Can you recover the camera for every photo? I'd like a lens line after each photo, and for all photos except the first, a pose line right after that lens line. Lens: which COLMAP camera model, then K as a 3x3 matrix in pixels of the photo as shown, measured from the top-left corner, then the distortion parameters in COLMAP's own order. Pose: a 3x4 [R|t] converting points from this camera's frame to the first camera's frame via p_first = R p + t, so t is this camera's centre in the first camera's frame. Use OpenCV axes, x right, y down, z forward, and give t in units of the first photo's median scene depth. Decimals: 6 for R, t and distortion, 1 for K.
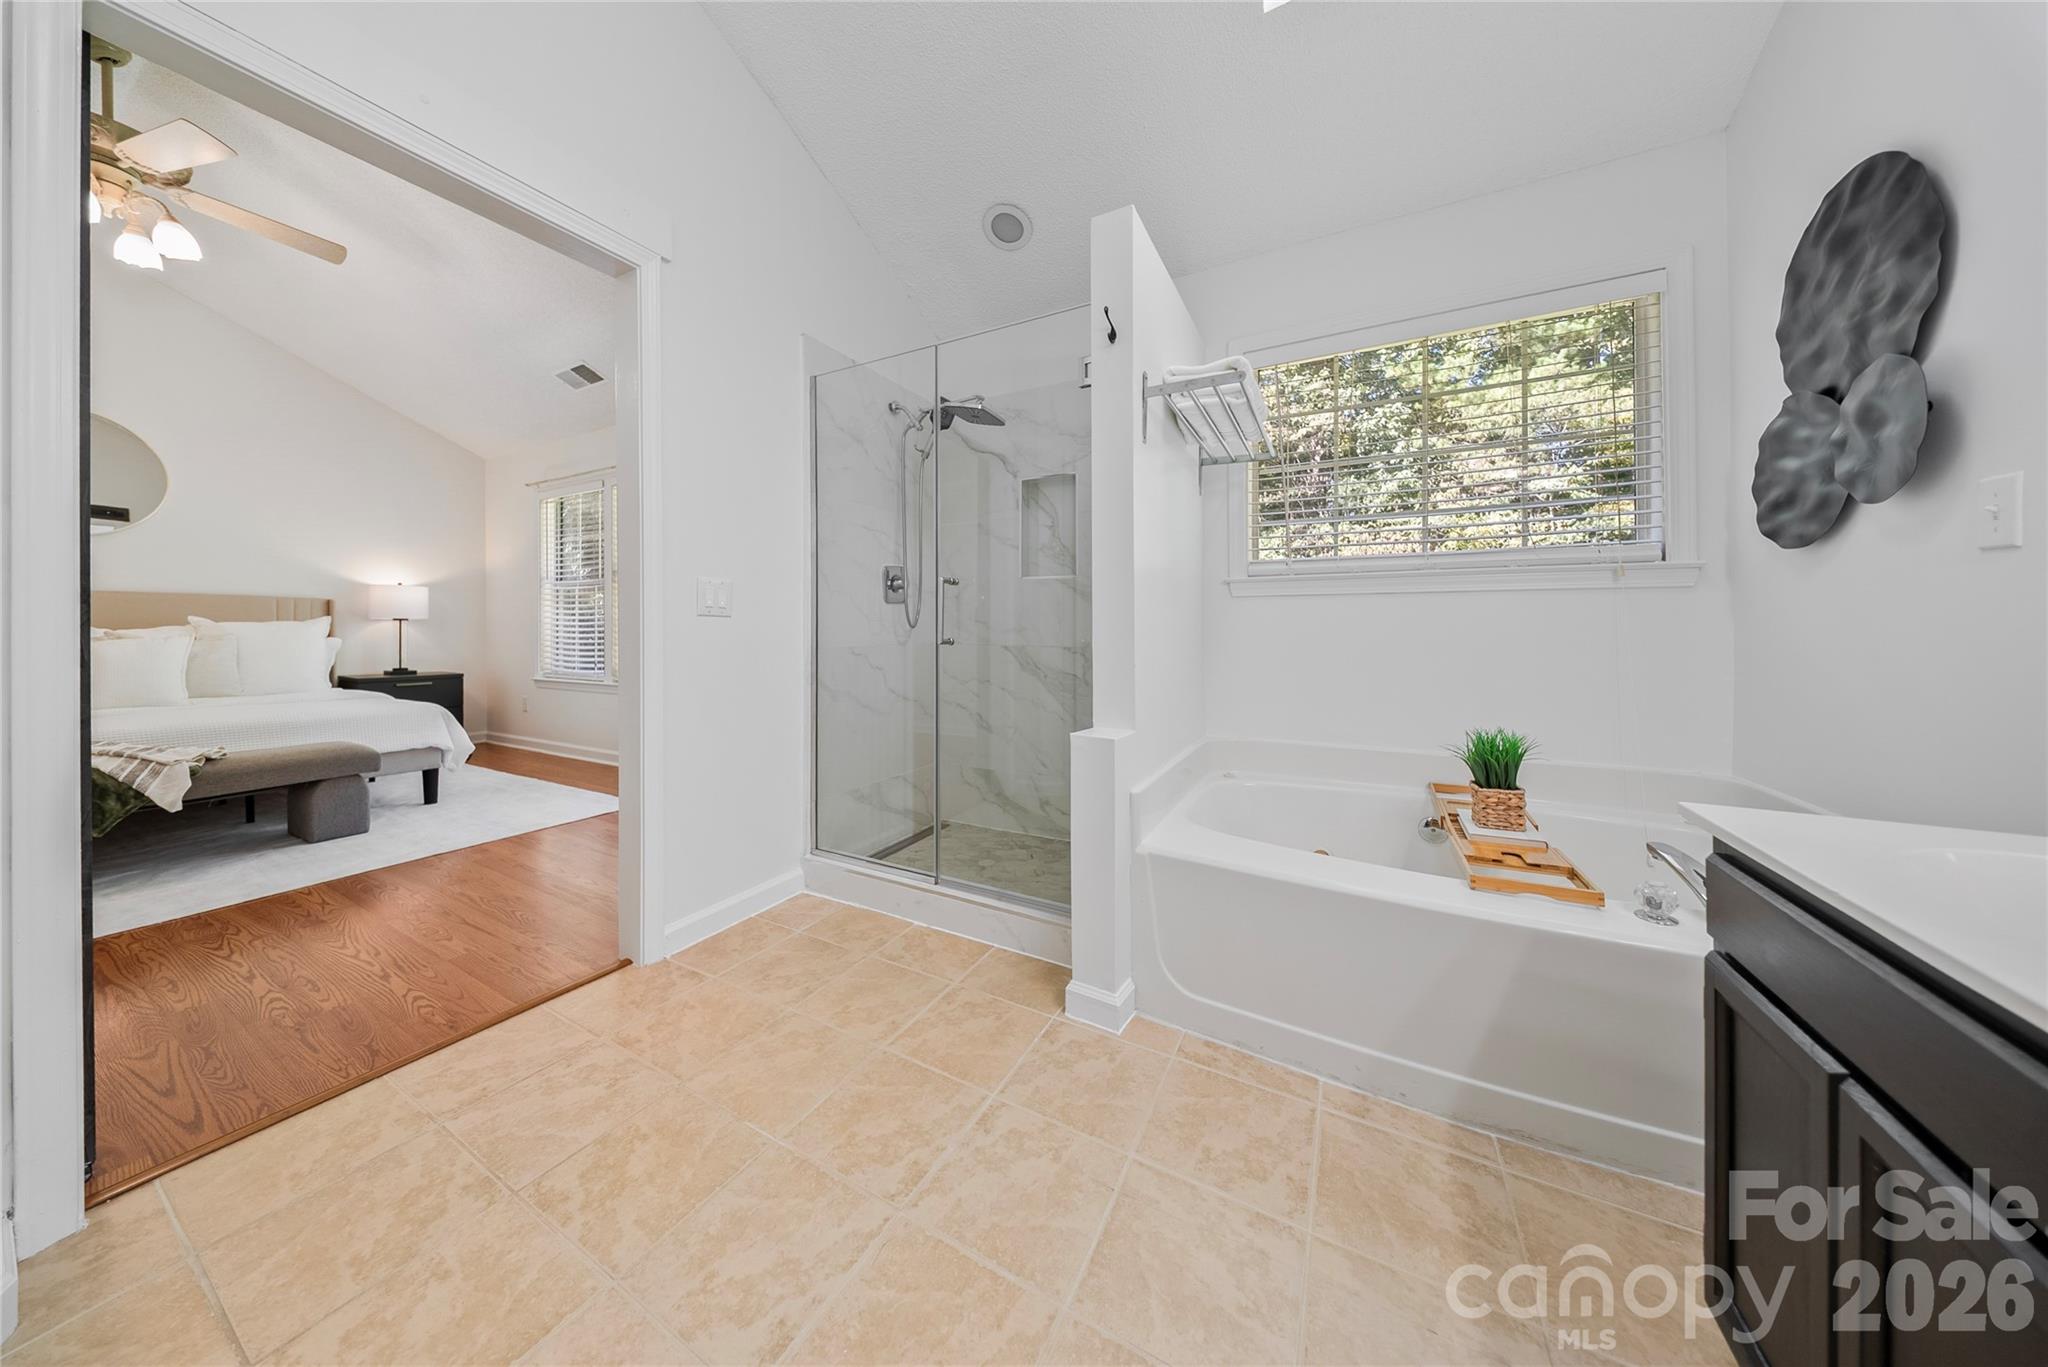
lens RADIAL K [[638.1, 0, 1025.1], [0, 638.1, 635.2], [0, 0, 1]] dist [-0.000119, -0.000118]
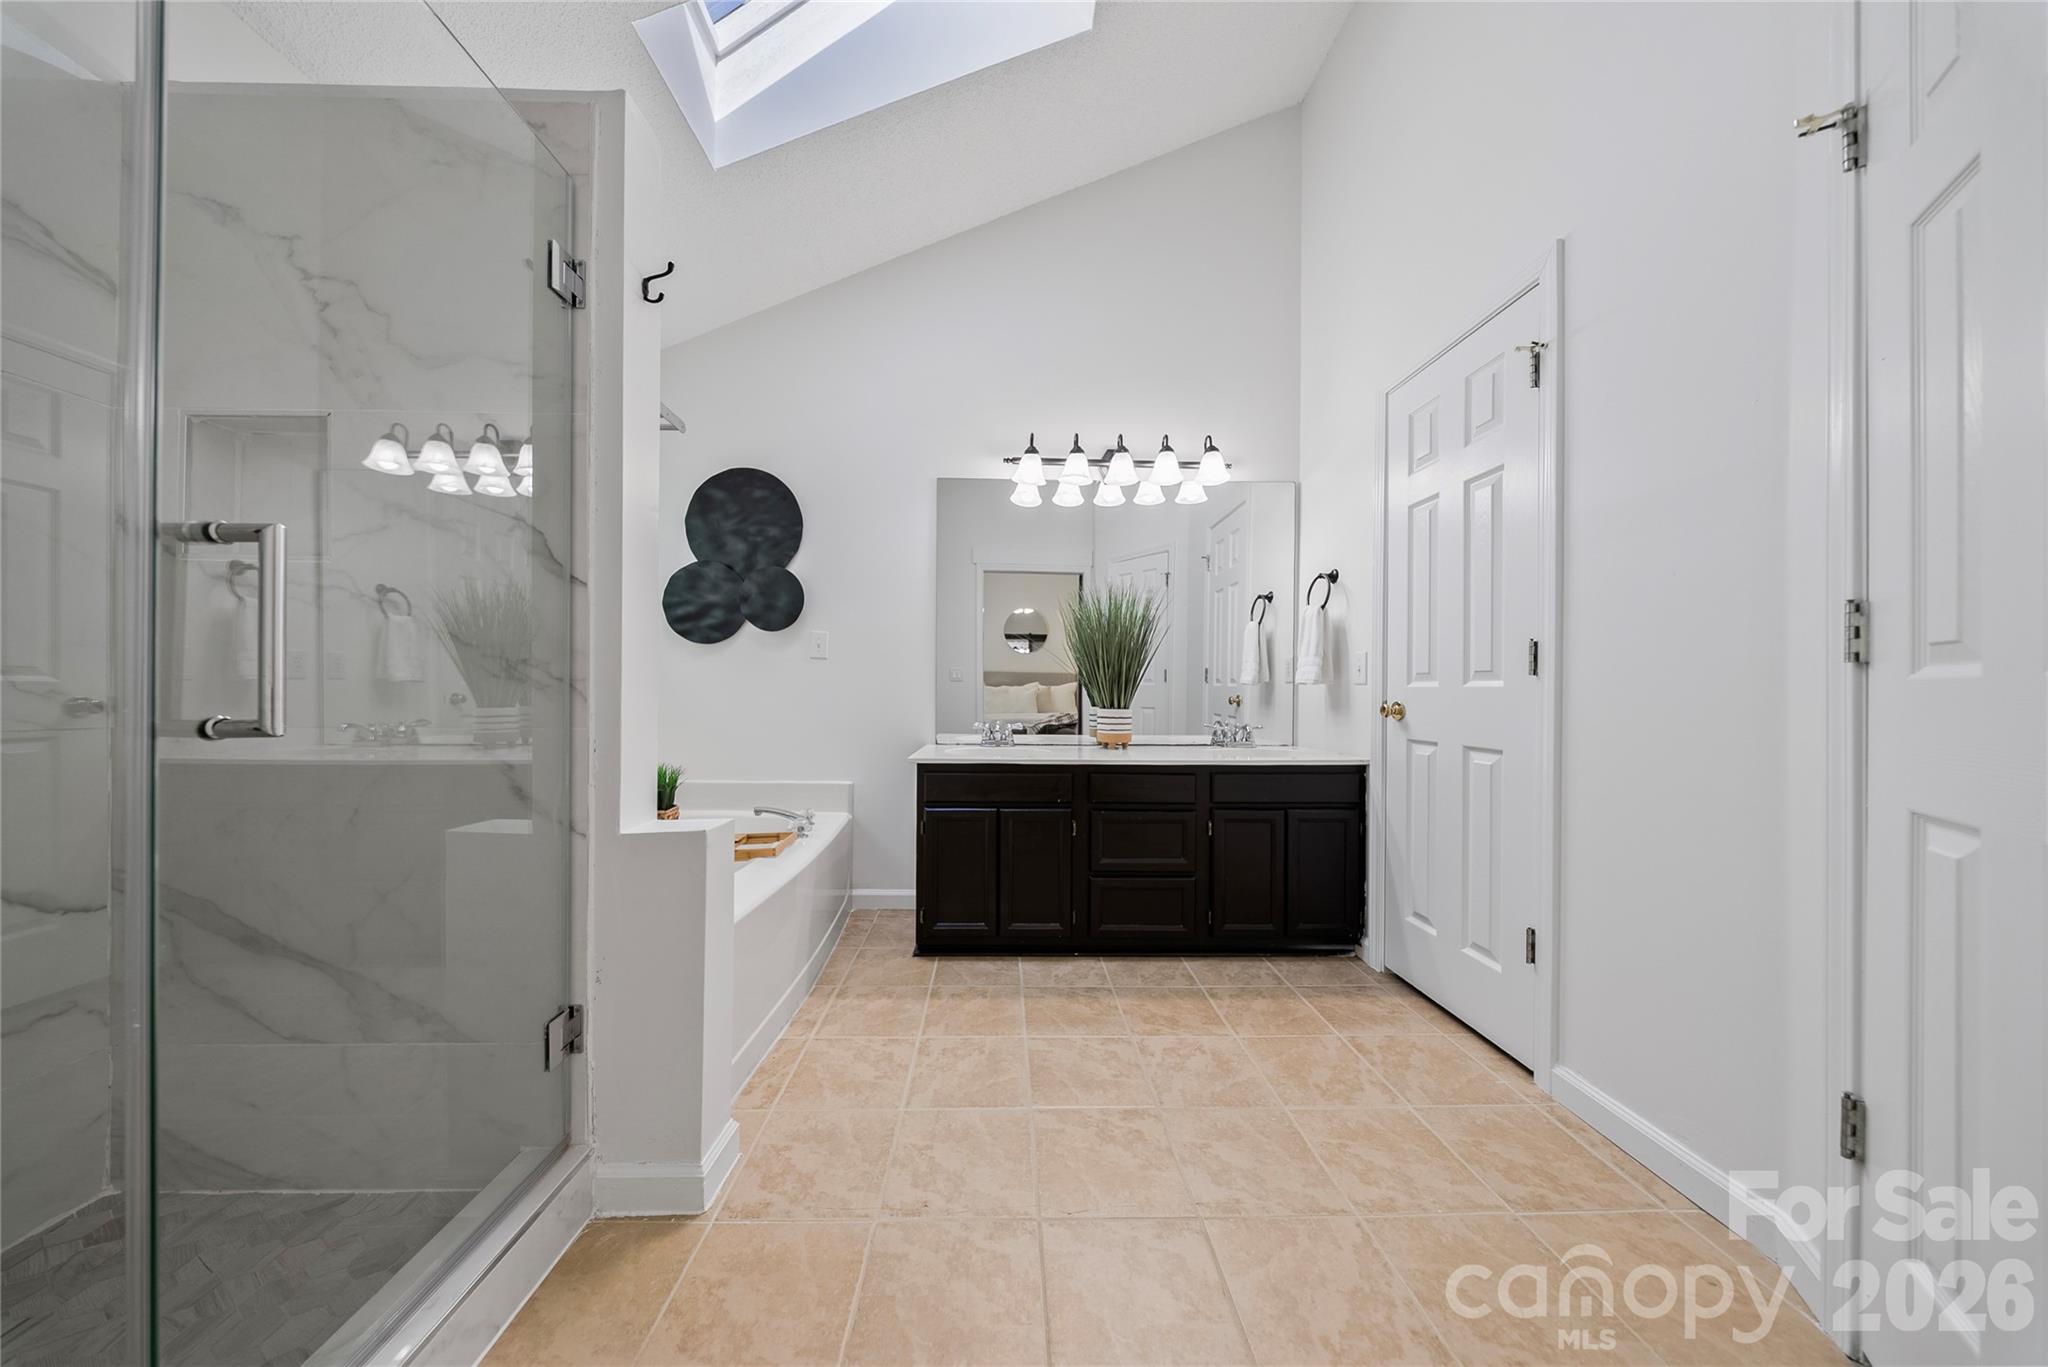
lens RADIAL K [[608.8, 0, 1012.0], [0, 608.8, 686.3], [0, 0, 1]] dist [-0.001226, -0.000227]
pose [[-0.499729, 0.001248, 0.866181, -0.787095], [0.000457, 0.999999, -0.001178, -0.010509], [-0.866182, -0.000193, -0.499729, 1.138888]]
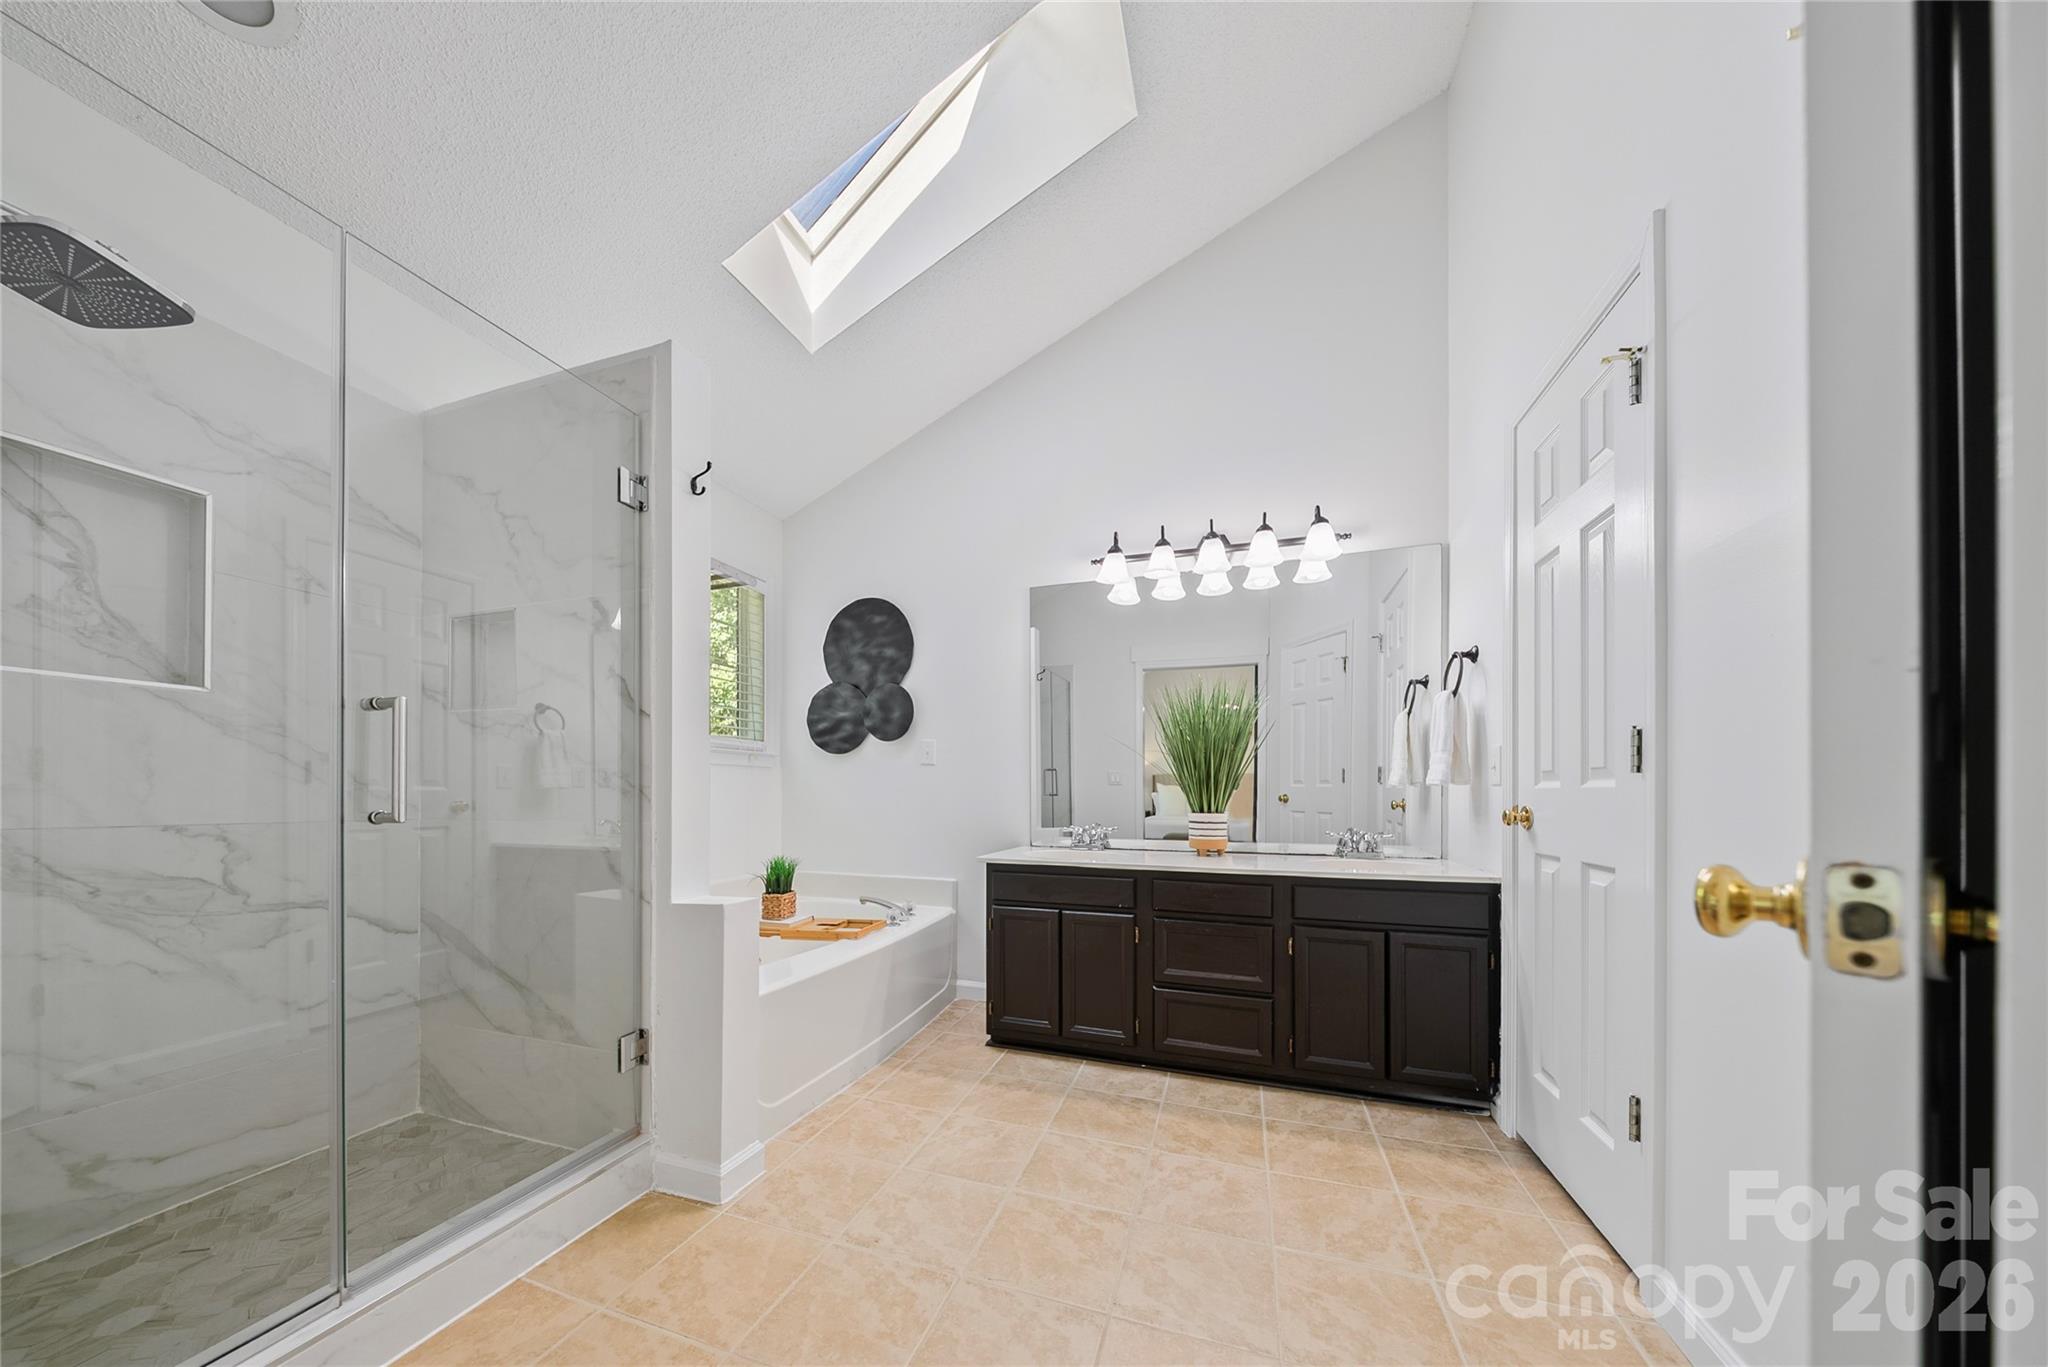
lens RADIAL K [[638.1, 0, 1022.8], [0, 638.1, 788.0], [0, 0, 1]] dist [-0.000119, -0.000118]
pose [[-0.181723, 0.006106, 0.983331, -1.026533], [0.005282, 0.999972, -0.005233, -0.009236], [-0.983336, 0.004243, -0.181750, 0.799663]]
